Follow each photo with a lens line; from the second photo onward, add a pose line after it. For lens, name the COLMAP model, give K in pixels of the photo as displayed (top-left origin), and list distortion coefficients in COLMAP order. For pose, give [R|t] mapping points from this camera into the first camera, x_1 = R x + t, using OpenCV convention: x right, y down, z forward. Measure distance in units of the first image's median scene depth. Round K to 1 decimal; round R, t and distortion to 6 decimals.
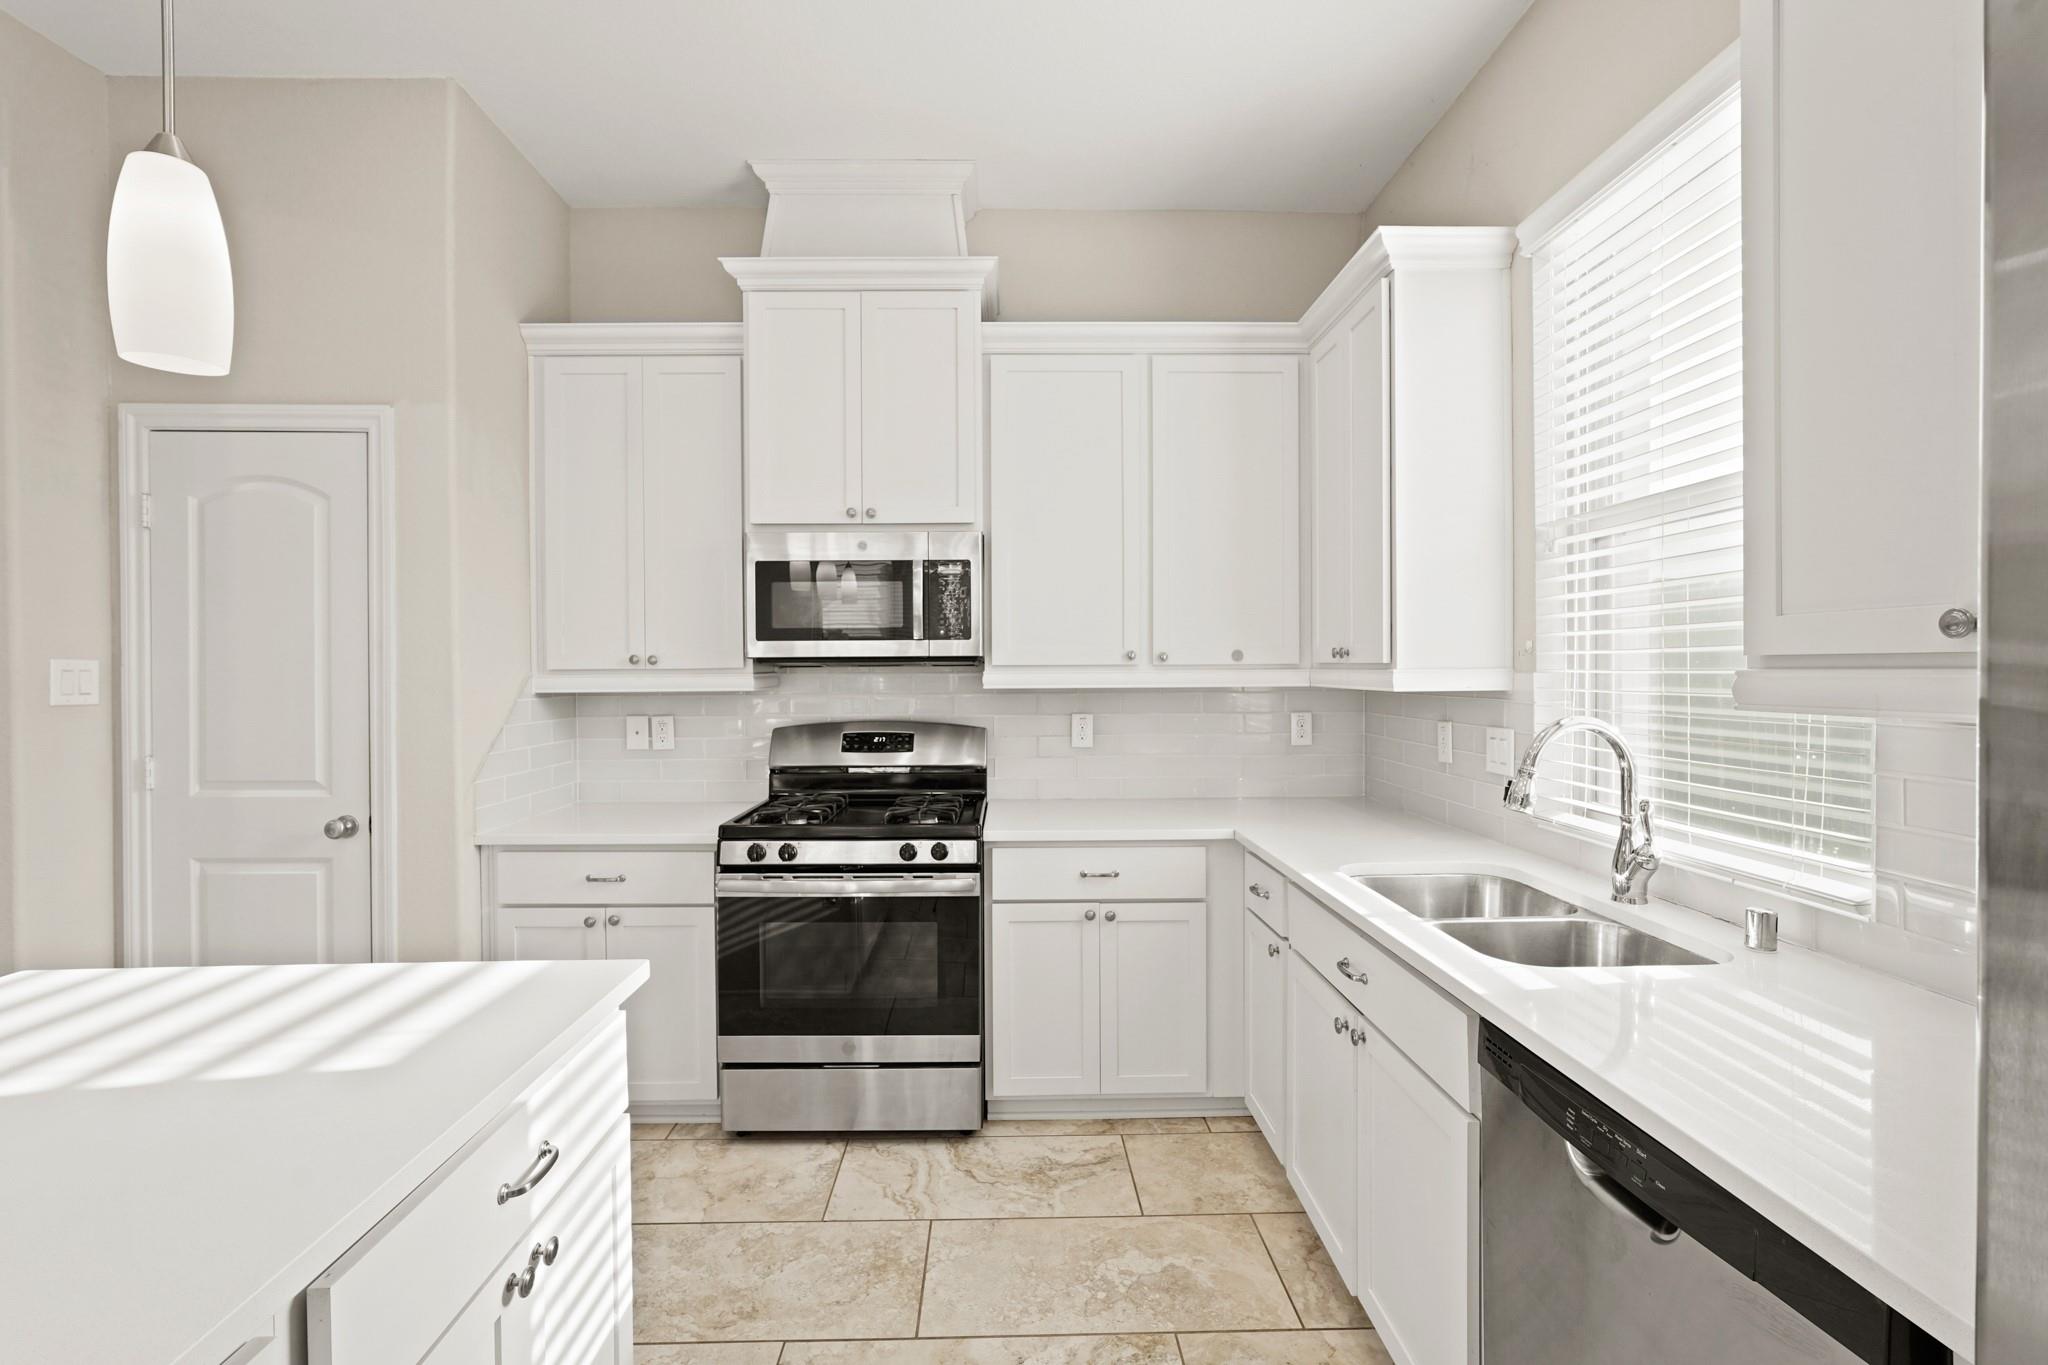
lens RADIAL K [[904.1, 0, 1024.6], [0, 904.1, 674.9], [0, 0, 1]] dist [-0.010059, 0.002229]
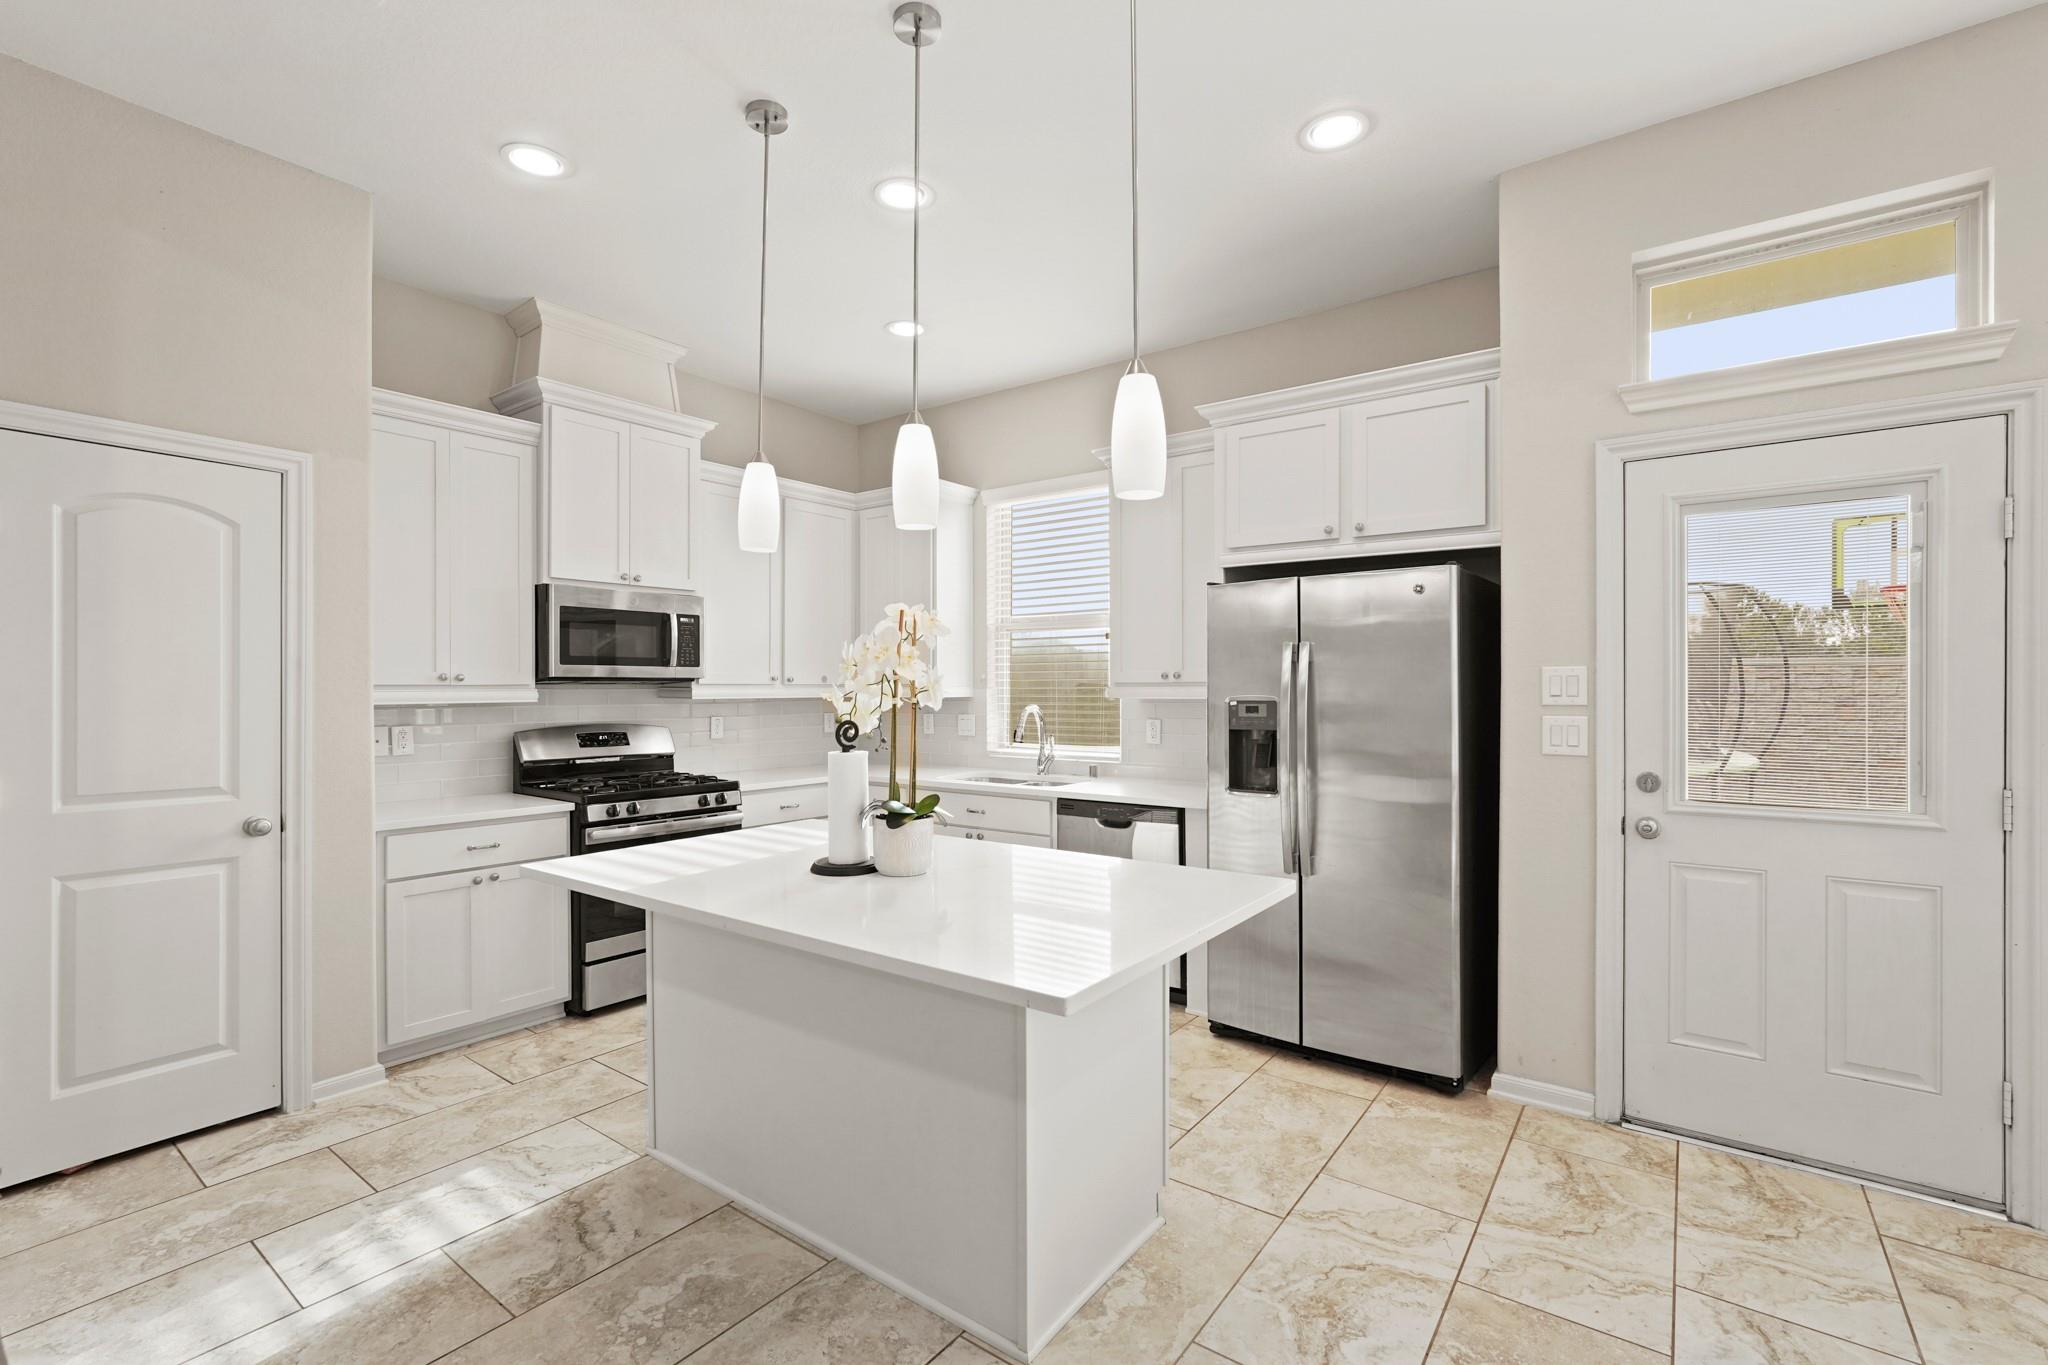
lens RADIAL K [[904.1, 0, 1023.7], [0, 904.1, 692.6], [0, 0, 1]] dist [-0.010059, 0.002229]
pose [[0.614991, -0.000365, 0.788534, -0.959778], [0.003352, 0.999992, -0.002151, 0.009576], [-0.788527, 0.003966, 0.614987, -0.387651]]
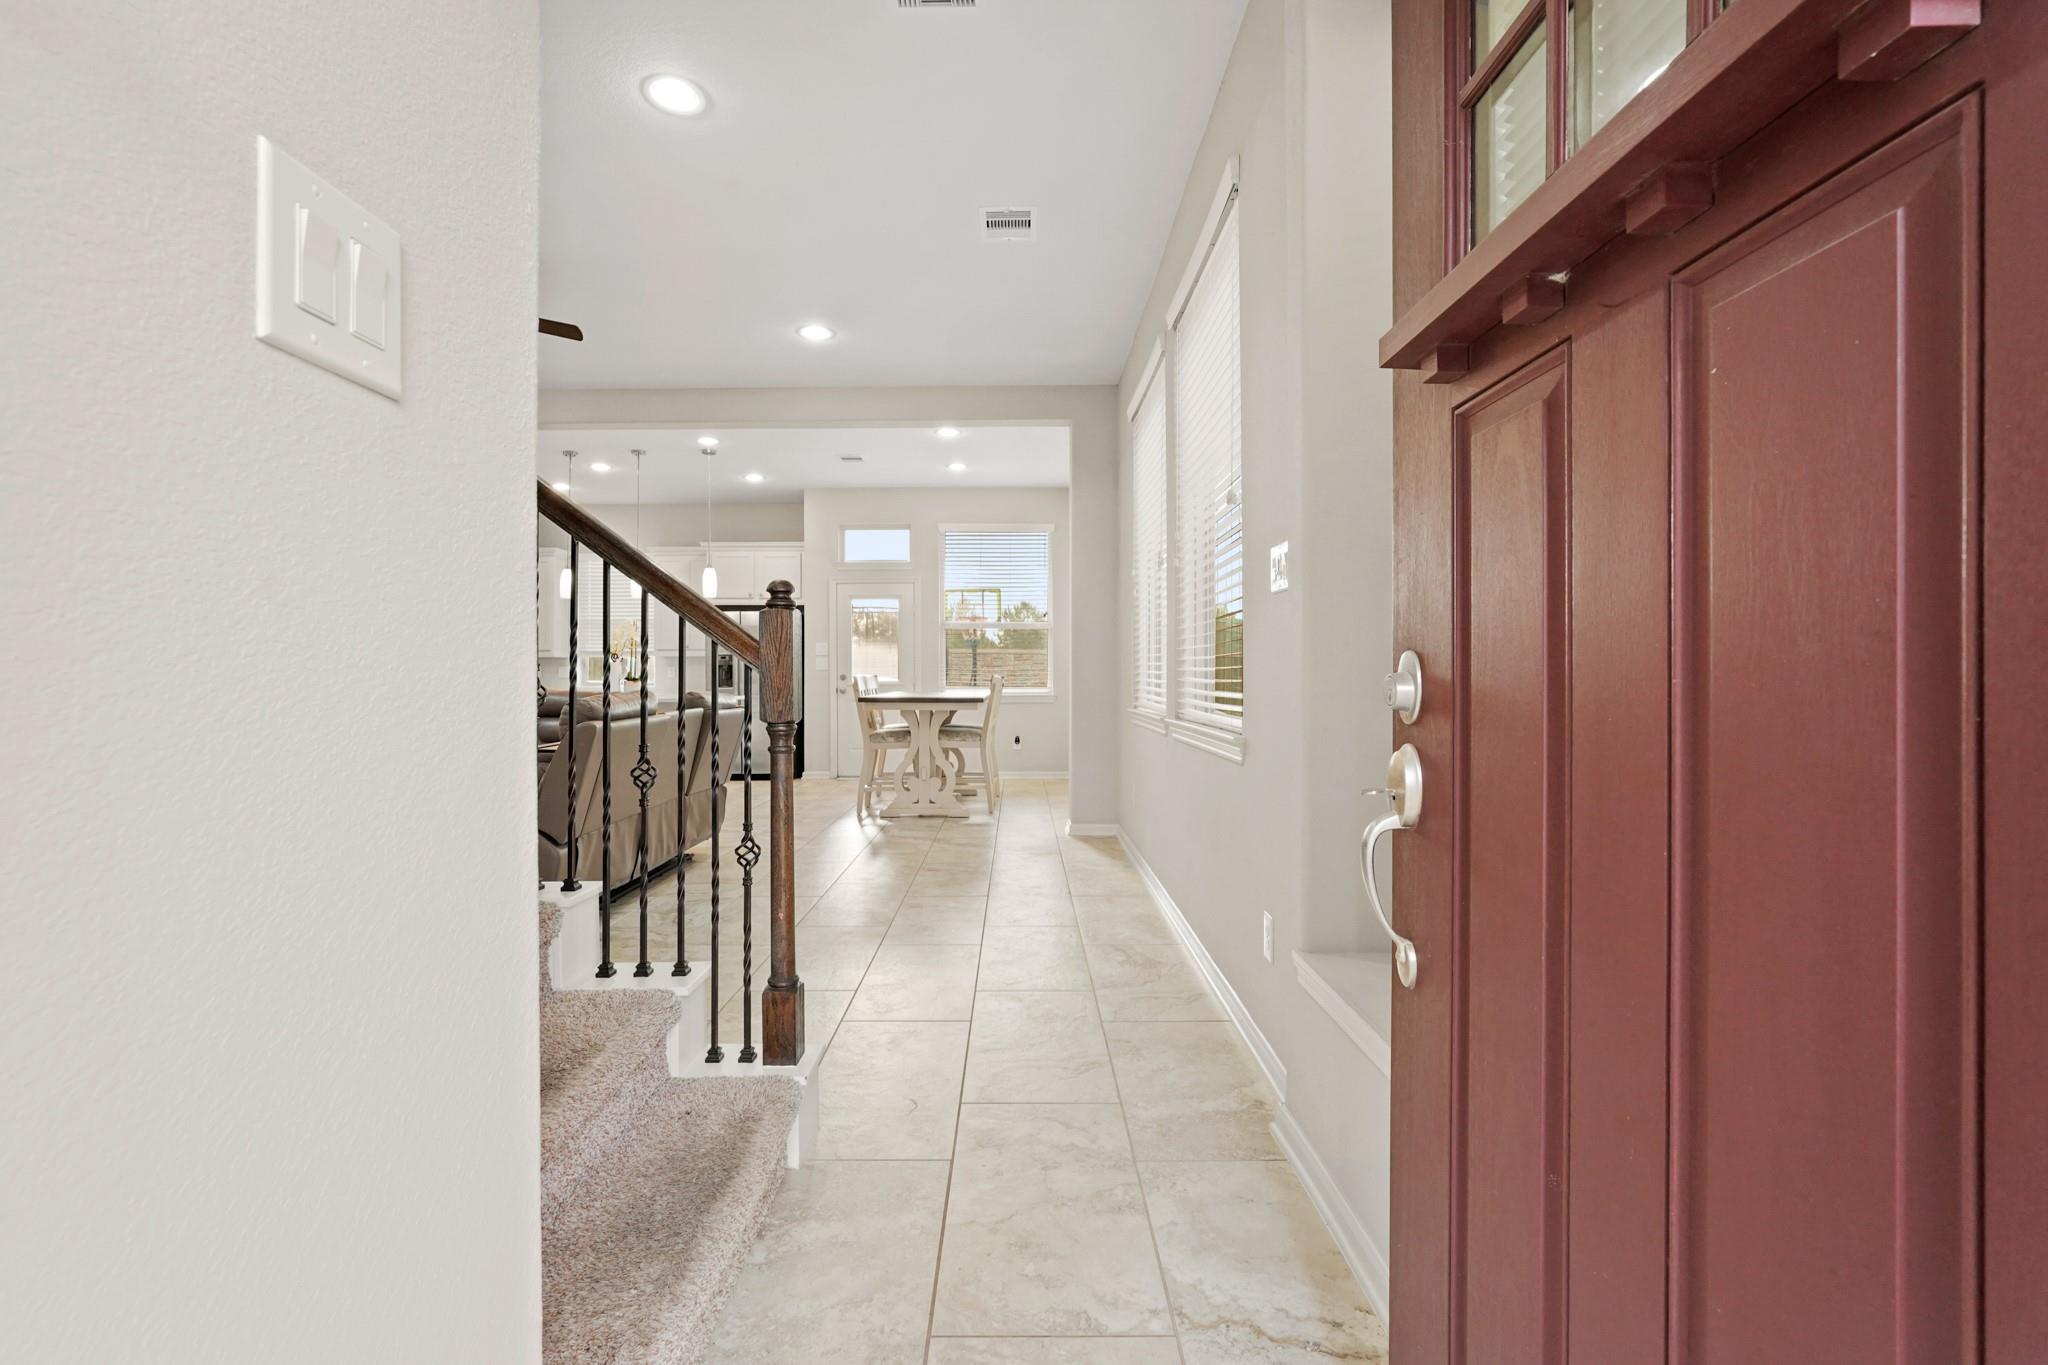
lens RADIAL K [[904.1, 0, 1028.5], [0, 904.1, 679.1], [0, 0, 1]] dist [-0.010059, 0.002229]
pose [[0.016897, 0.001474, 0.999856, -2.551563], [0.006735, 0.999976, -0.001588, 0.092884], [-0.999835, 0.006761, 0.016886, -0.887129]]
